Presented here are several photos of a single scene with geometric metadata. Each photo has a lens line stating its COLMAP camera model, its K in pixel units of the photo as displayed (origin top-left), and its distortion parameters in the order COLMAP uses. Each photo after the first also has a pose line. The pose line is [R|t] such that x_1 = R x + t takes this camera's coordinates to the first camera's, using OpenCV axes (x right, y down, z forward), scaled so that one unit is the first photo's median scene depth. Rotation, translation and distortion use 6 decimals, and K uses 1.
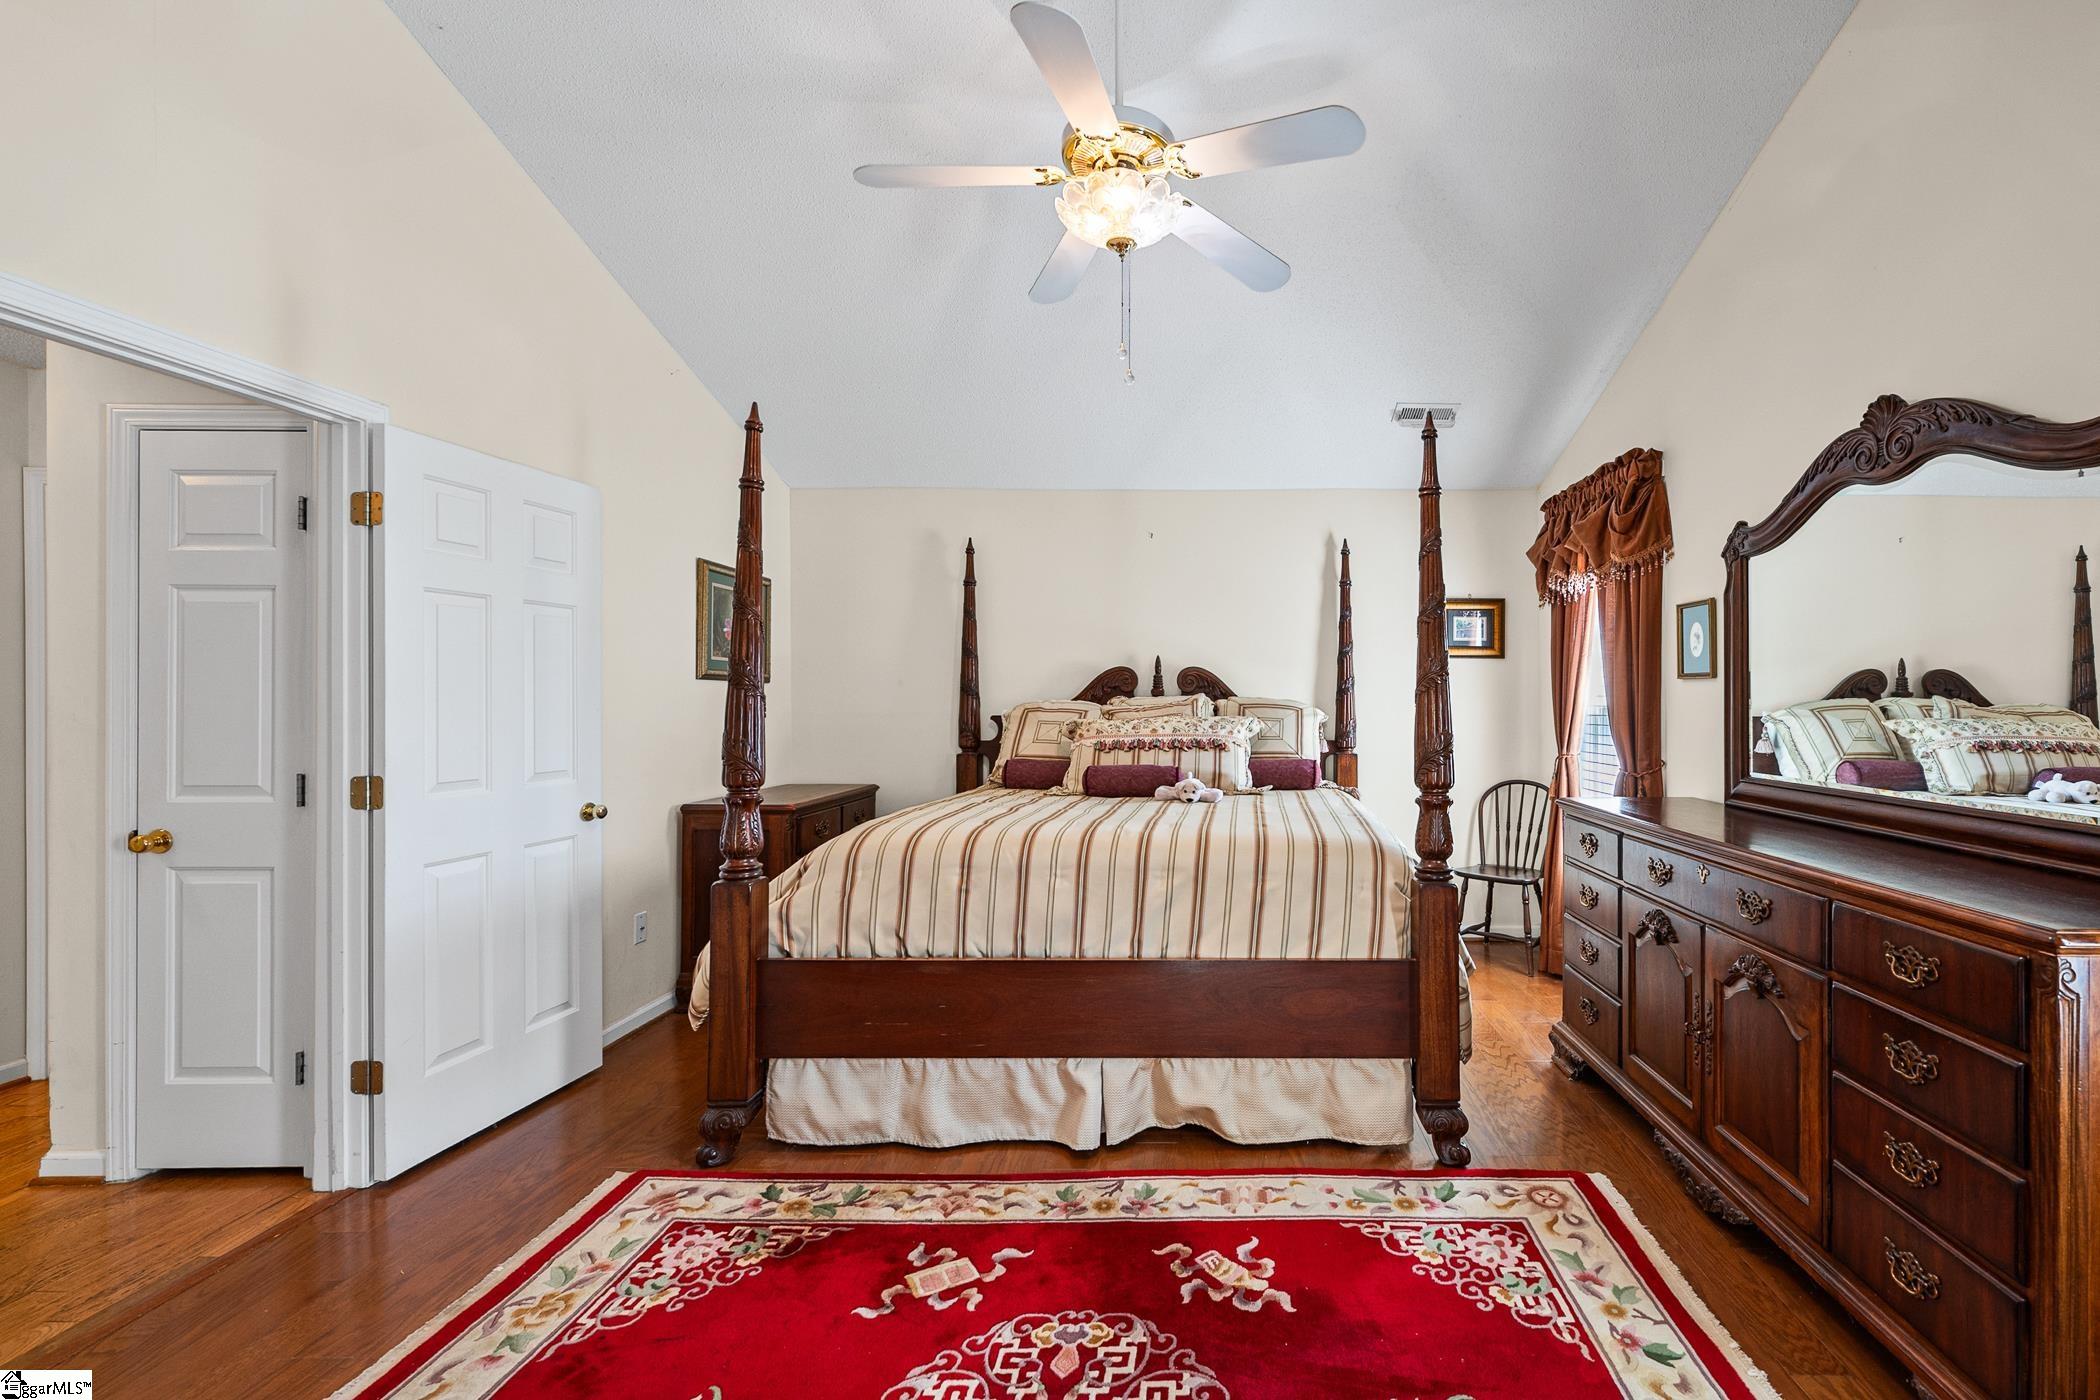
lens RADIAL K [[832.7, 0, 1046.8], [0, 832.7, 689.5], [0, 0, 1]] dist [0.002477, -0.001825]
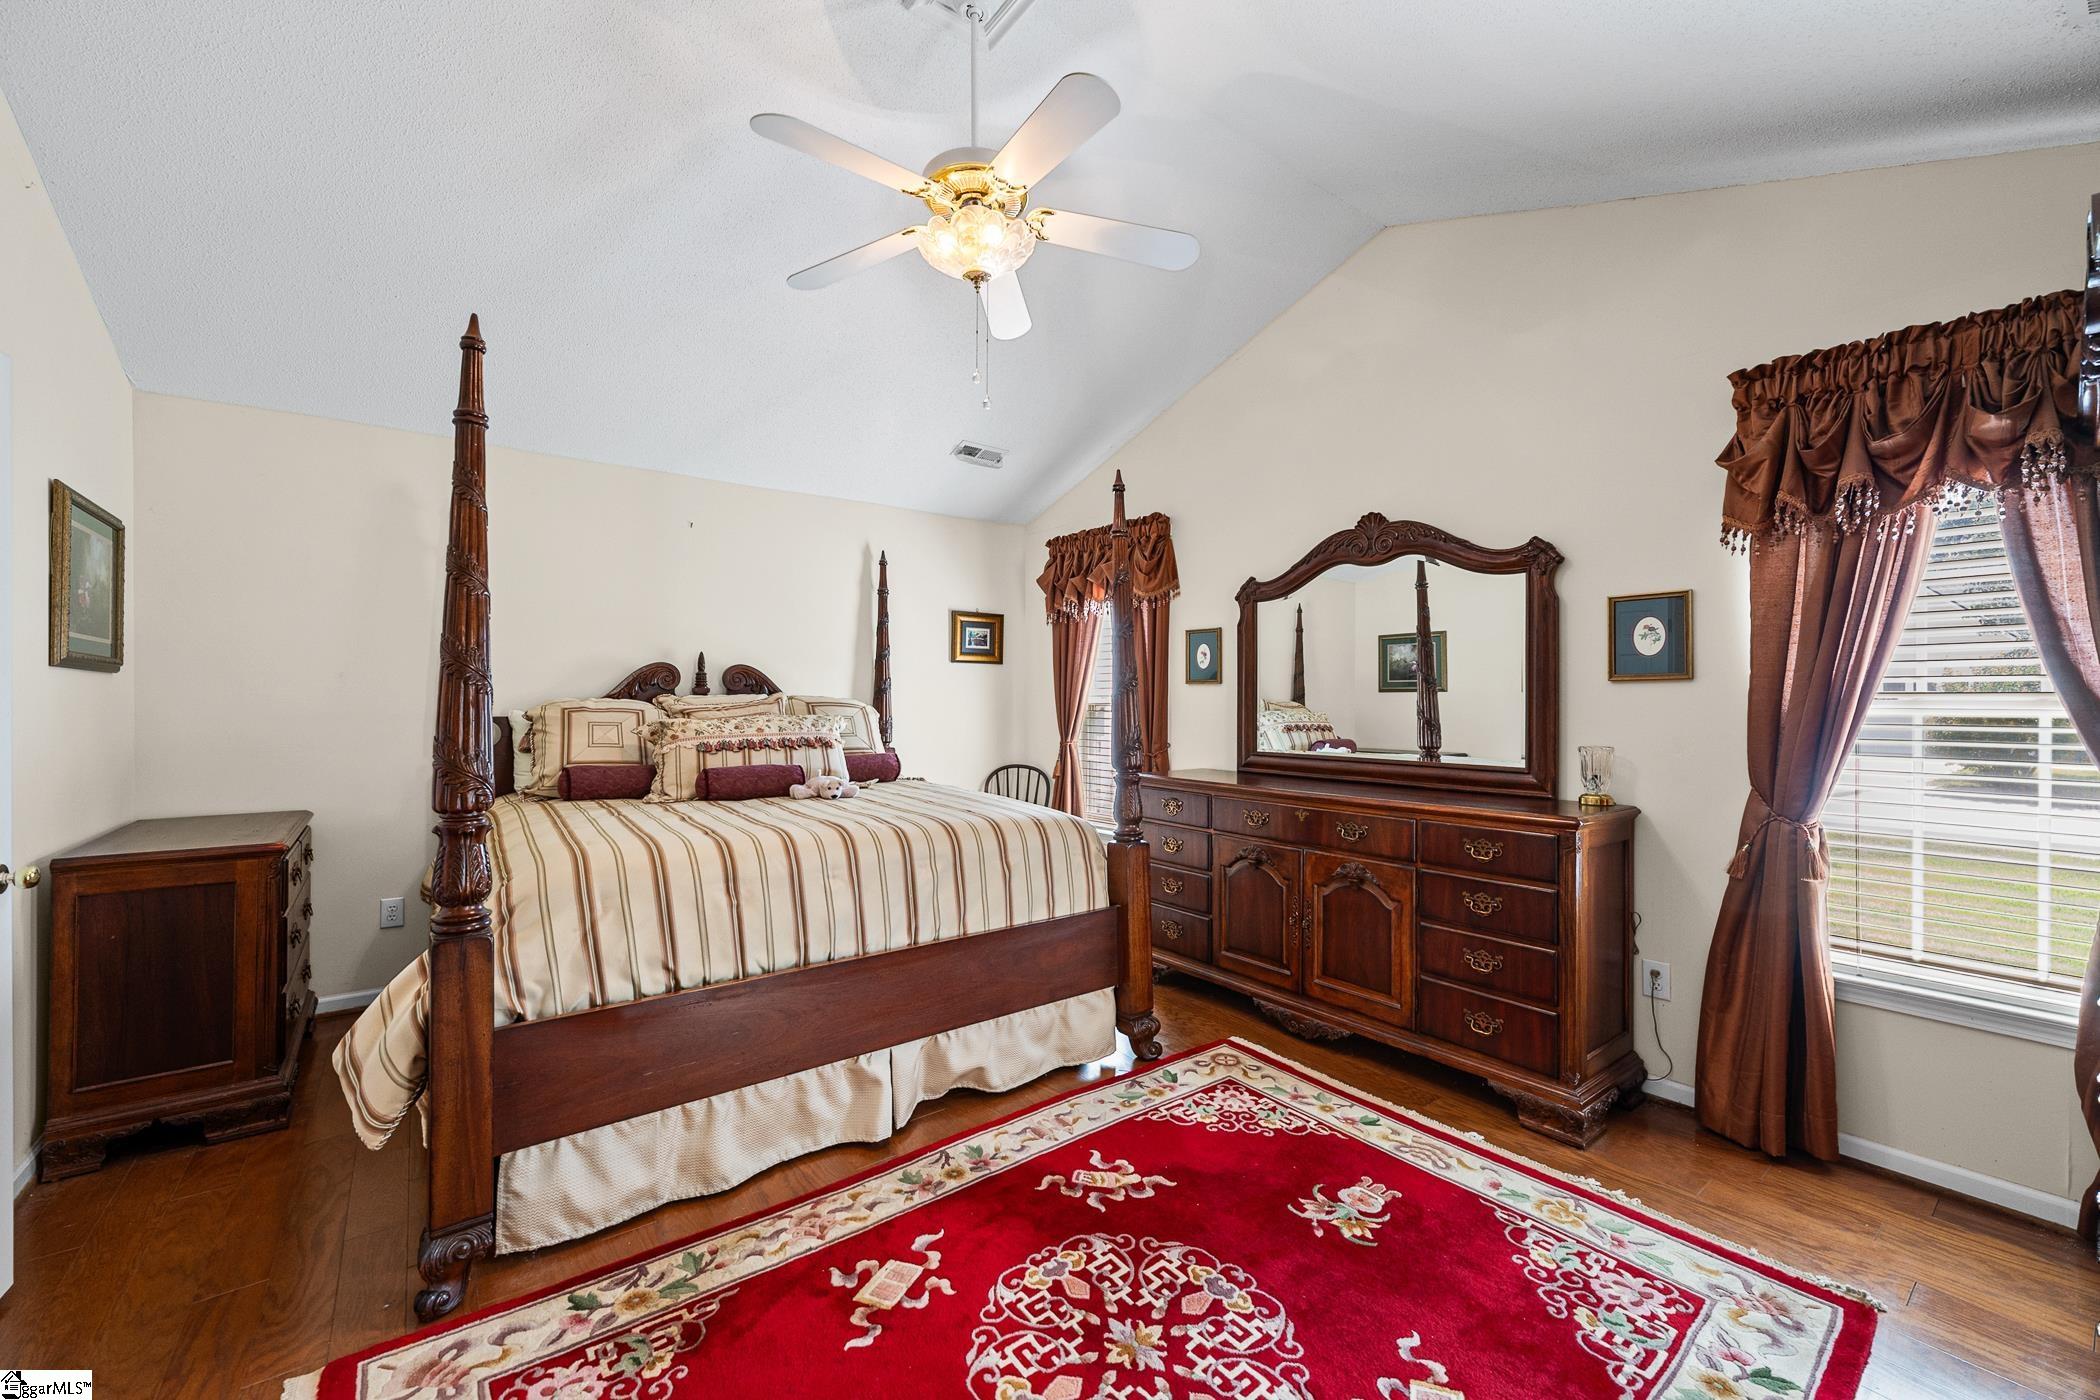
lens RADIAL K [[832.7, 0, 987.5], [0, 832.7, 689.5], [0, 0, 1]] dist [0.002477, -0.001825]
pose [[0.809077, 0.007431, 0.587655, -0.440614], [-0.008688, 0.999962, -0.000683, 0.000496], [-0.587638, -0.004552, 0.809111, 0.097217]]
